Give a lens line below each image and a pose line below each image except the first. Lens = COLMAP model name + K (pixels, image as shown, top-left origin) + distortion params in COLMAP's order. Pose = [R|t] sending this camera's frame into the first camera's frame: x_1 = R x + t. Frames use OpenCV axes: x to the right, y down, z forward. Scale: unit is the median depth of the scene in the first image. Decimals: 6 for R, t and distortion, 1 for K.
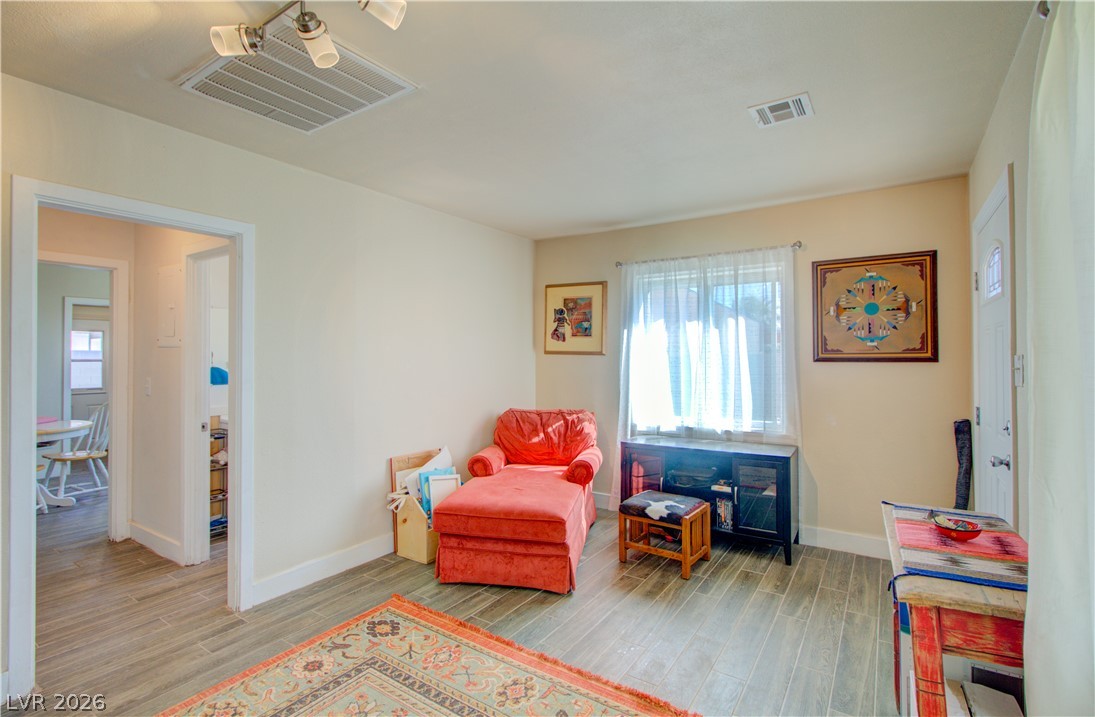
lens RADIAL K [[500.7, 0, 557.8], [0, 500.7, 349.6], [0, 0, 1]] dist [-0.074669, 0.072620]
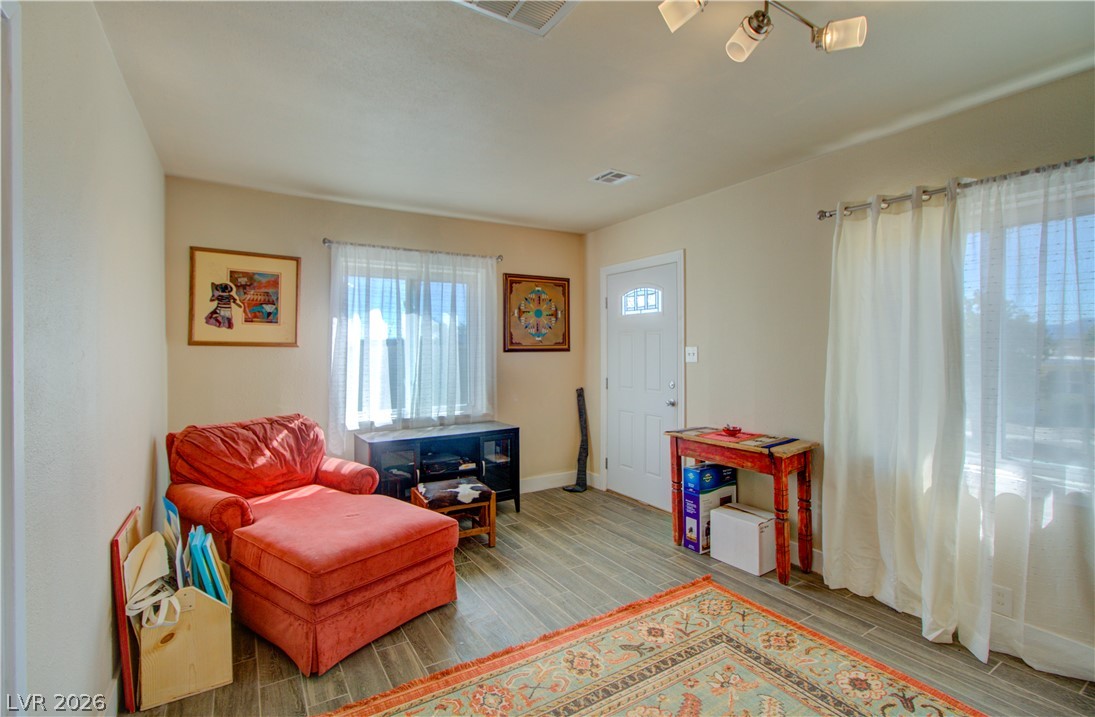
lens RADIAL K [[500.7, 0, 557.8], [0, 500.7, 349.6], [0, 0, 1]] dist [-0.074669, 0.072620]
pose [[0.419439, -0.003945, 0.907775, -0.569965], [-0.008950, 0.999924, 0.008481, 0.005828], [-0.907739, -0.011682, 0.419372, 0.326978]]
